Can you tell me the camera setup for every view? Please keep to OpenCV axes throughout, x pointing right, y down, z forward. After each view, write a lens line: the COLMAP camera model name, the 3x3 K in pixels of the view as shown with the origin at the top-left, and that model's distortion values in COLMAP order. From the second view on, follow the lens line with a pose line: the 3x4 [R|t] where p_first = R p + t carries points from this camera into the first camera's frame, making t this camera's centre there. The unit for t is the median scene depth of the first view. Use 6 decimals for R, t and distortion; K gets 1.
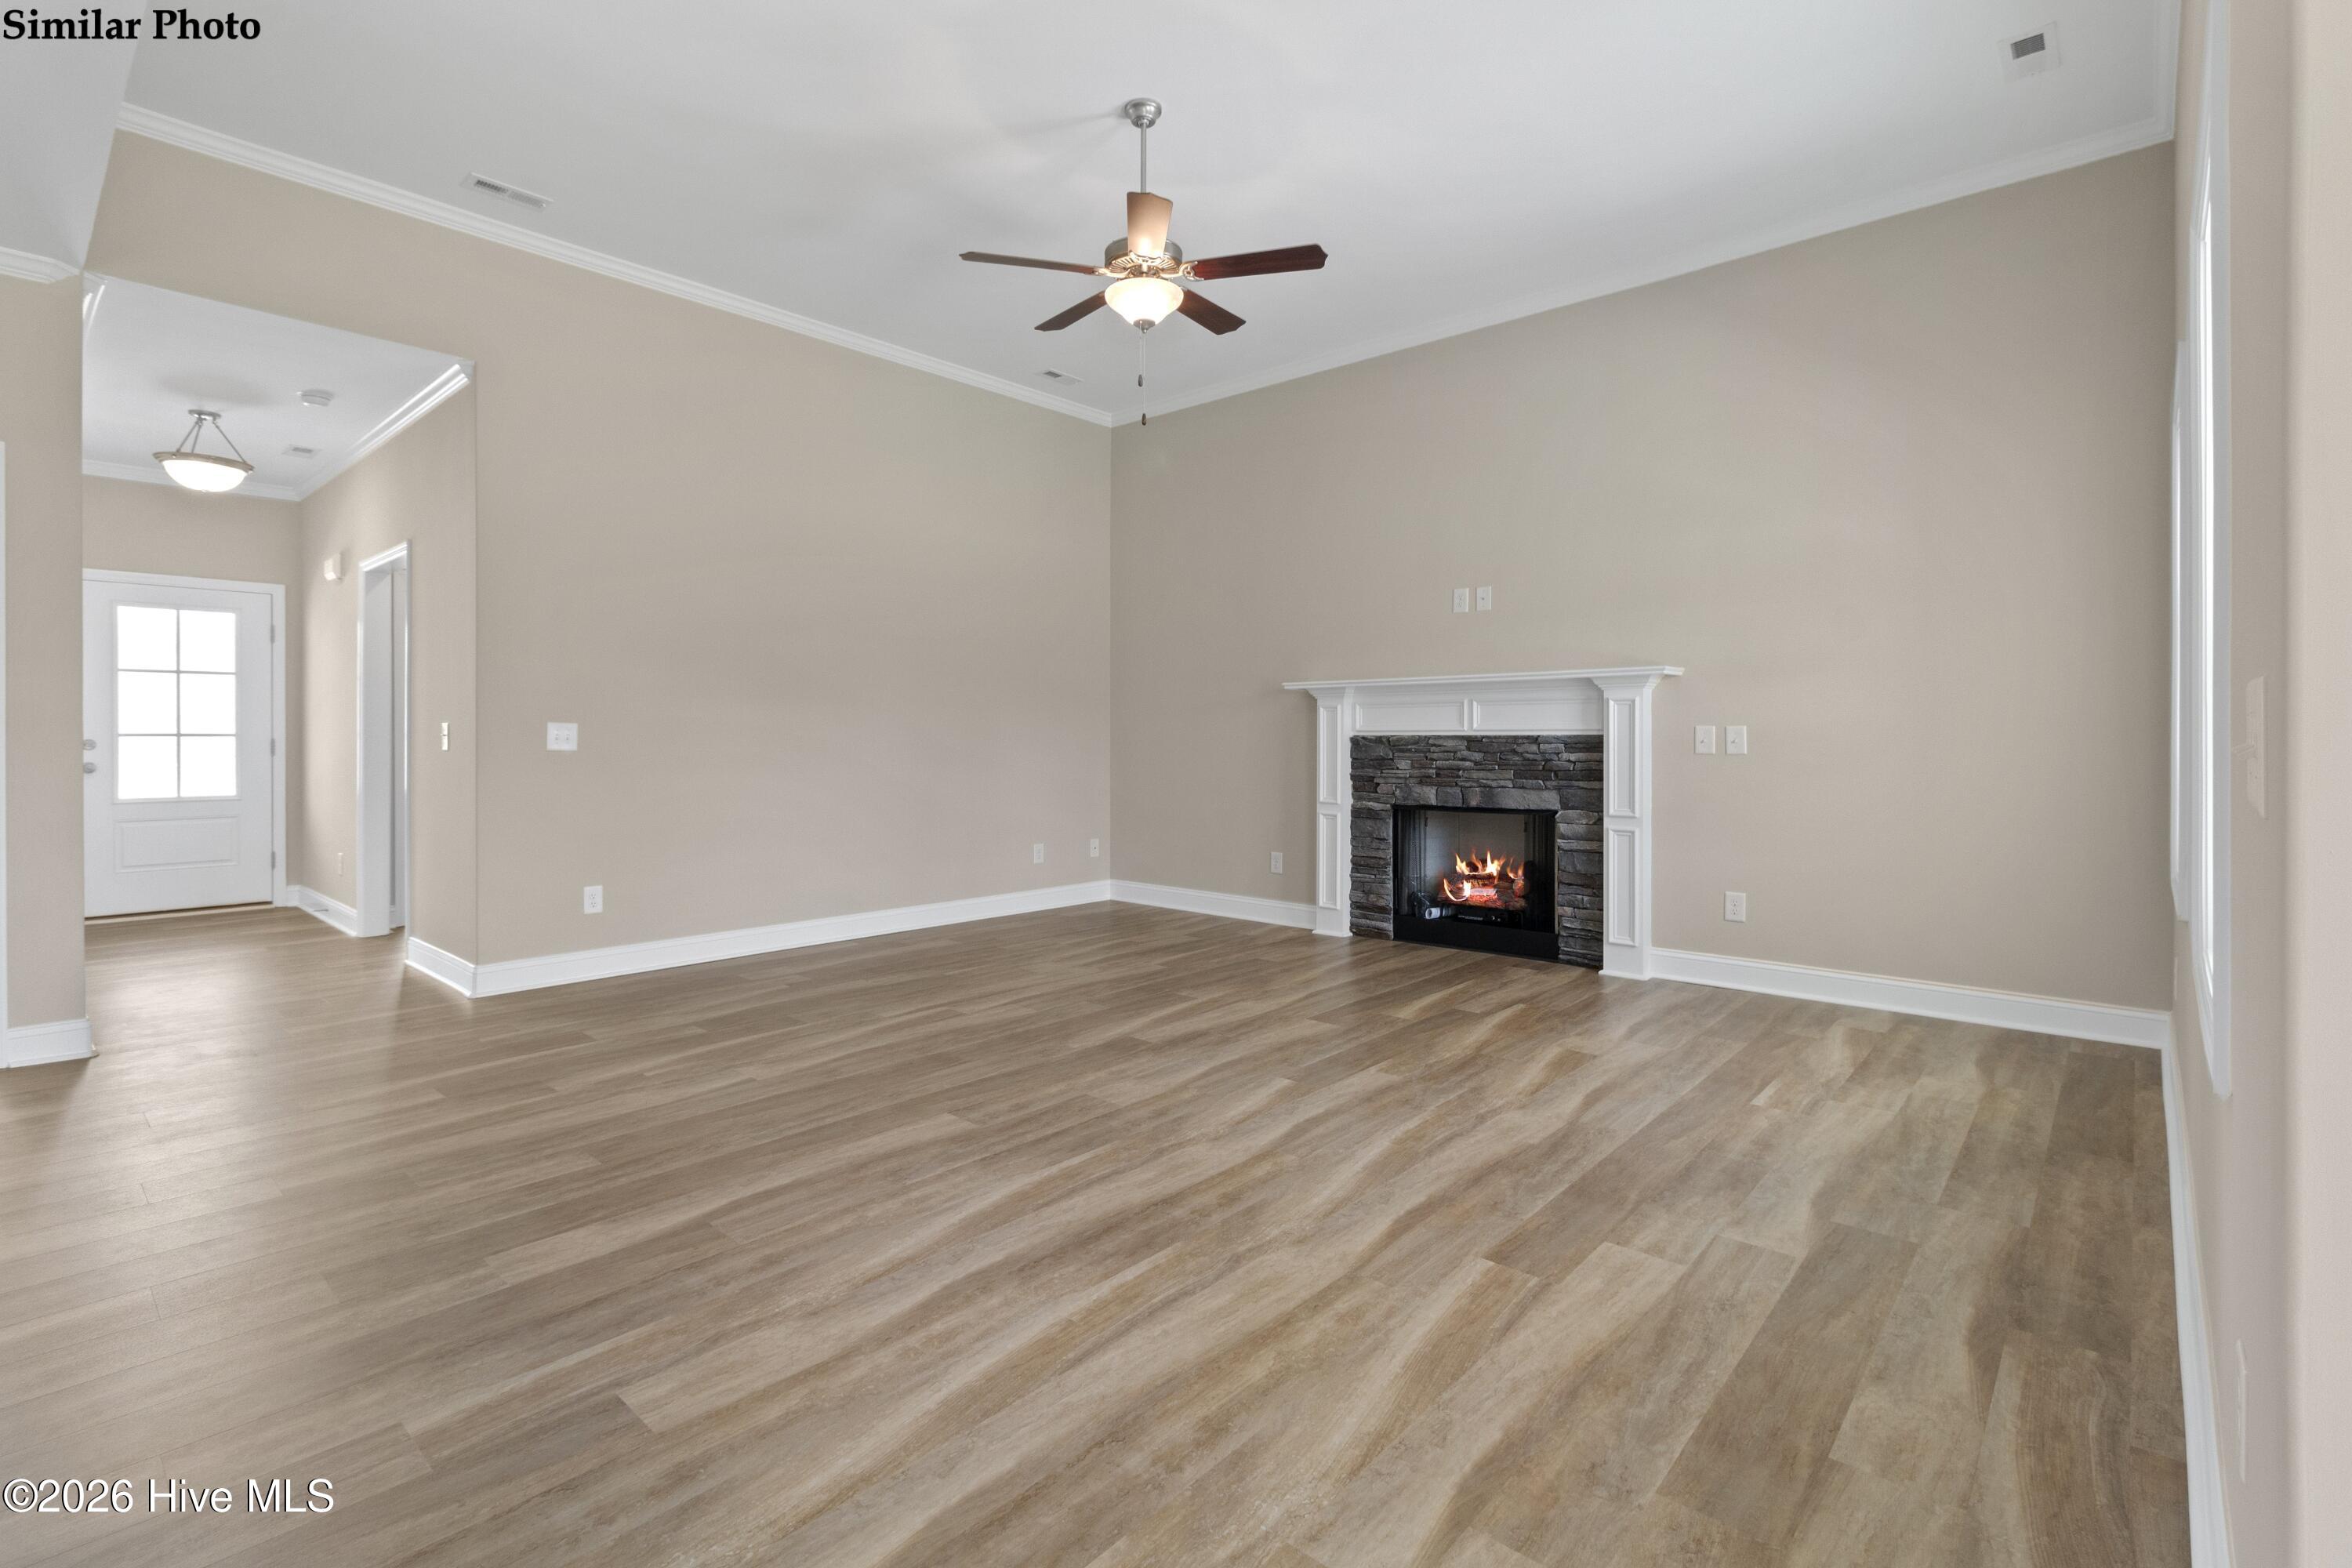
lens RADIAL K [[1083.6, 0, 1166.1], [0, 1083.6, 736.9], [0, 0, 1]] dist [-0.000561, -0.000016]
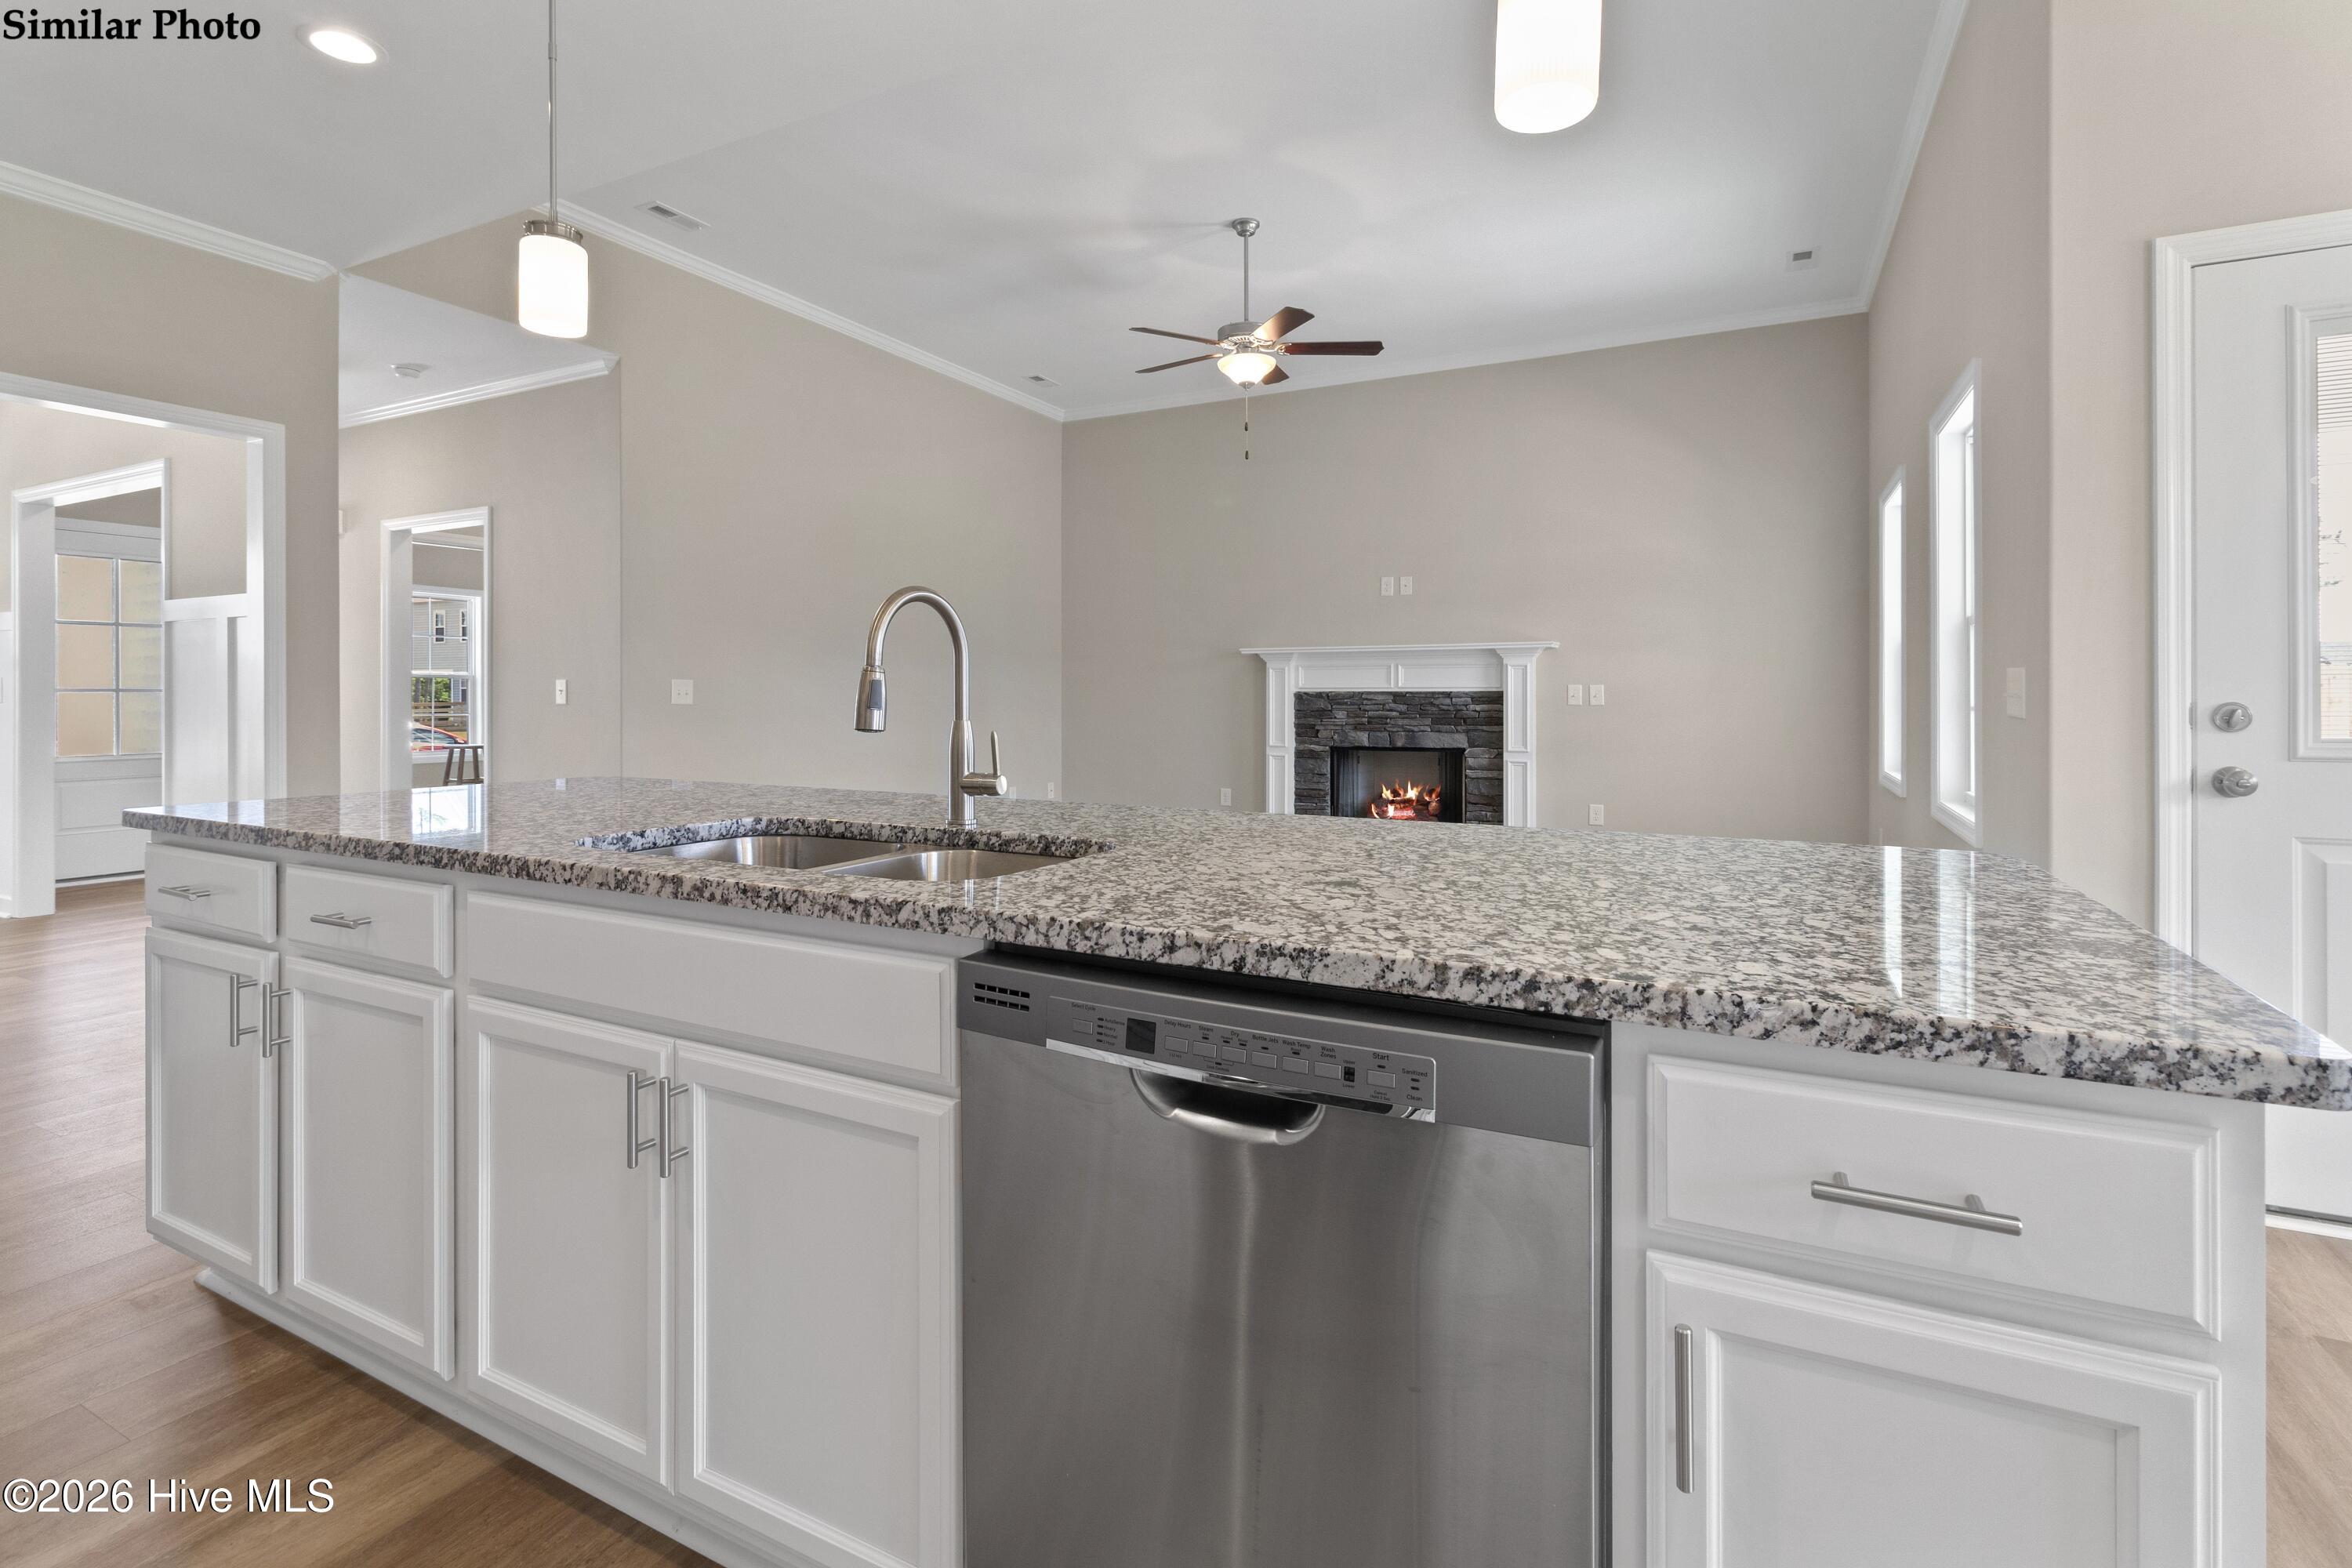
lens RADIAL K [[1092.3, 0, 1174.3], [0, 1092.3, 694.8], [0, 0, 1]] dist [-0.000889, 0.000163]
pose [[0.968888, 0.000155, 0.247498, -0.320773], [-0.000570, 0.999999, 0.001605, 0.000470], [-0.247497, -0.001696, 0.968887, -0.209786]]
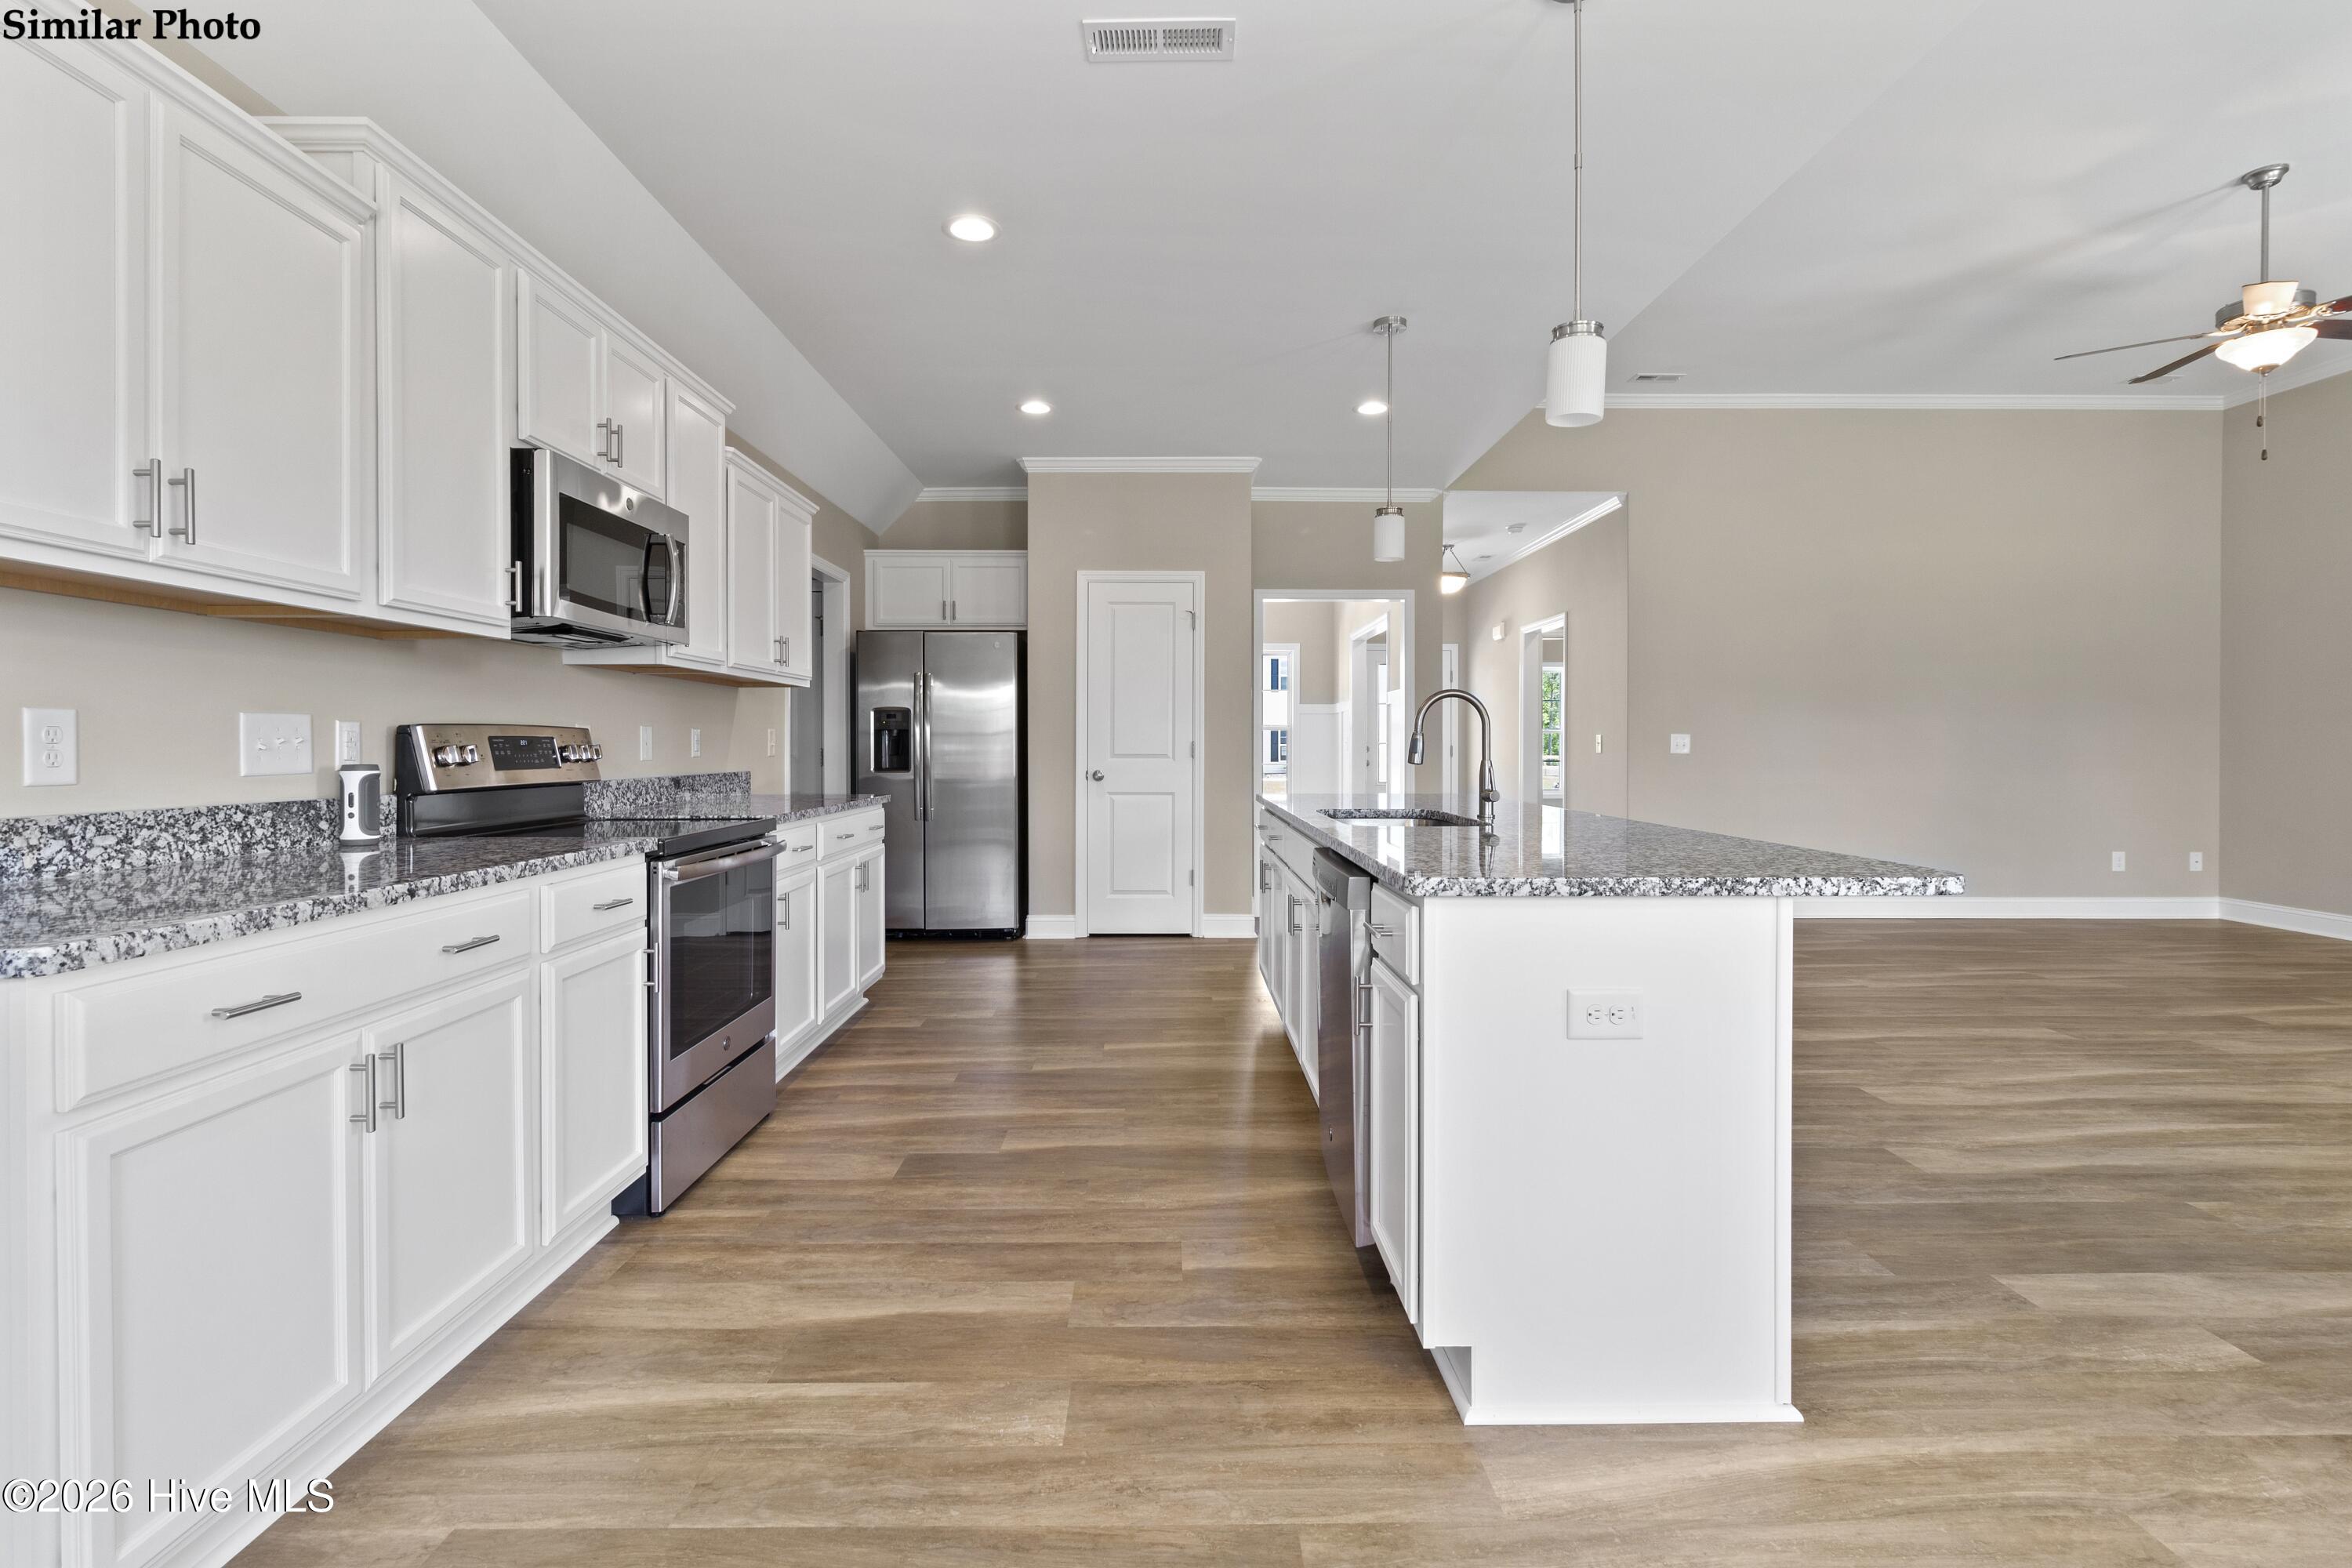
lens RADIAL K [[1059.0, 0, 1176.8], [0, 1059.0, 751.1], [0, 0, 1]] dist [-0.002231, 0.000037]
pose [[0.674615, 0.004775, -0.738154, 0.020098], [0.000686, 0.999975, 0.007095, -0.000526], [0.738169, -0.005293, 0.674595, -0.396465]]
